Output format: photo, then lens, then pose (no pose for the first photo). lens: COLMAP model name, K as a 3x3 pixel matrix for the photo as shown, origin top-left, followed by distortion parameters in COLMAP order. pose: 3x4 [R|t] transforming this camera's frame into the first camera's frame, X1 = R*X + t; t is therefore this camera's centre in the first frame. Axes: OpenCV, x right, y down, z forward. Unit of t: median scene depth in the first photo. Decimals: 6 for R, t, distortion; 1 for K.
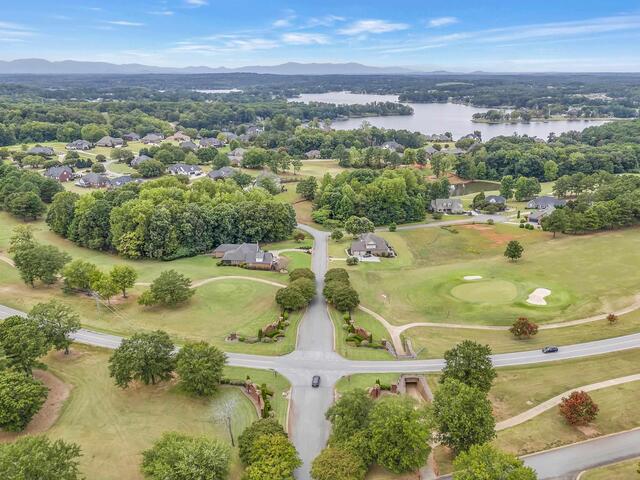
lens RADIAL K [[448.2, 0, 321.9], [0, 448.2, 241.6], [0, 0, 1]] dist [0.056448, -0.003562]
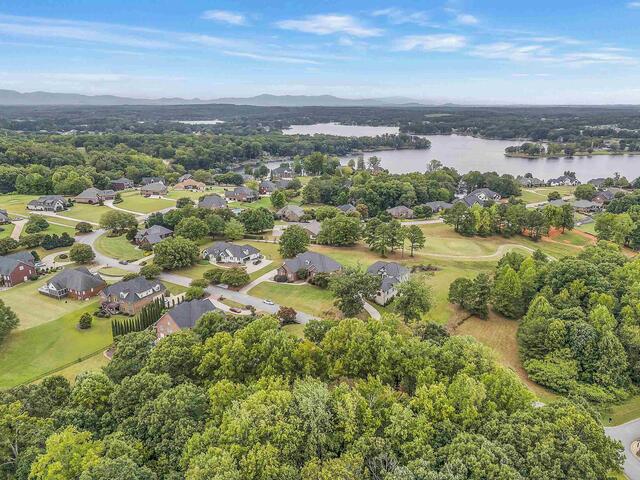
lens RADIAL K [[448.2, 0, 317.8], [0, 448.2, 238.7], [0, 0, 1]] dist [0.056448, -0.003562]
pose [[0.998760, -0.011876, 0.048357, -0.123945], [0.015174, 0.997540, -0.068433, -0.076732], [-0.047426, 0.069081, 0.996483, 0.230182]]
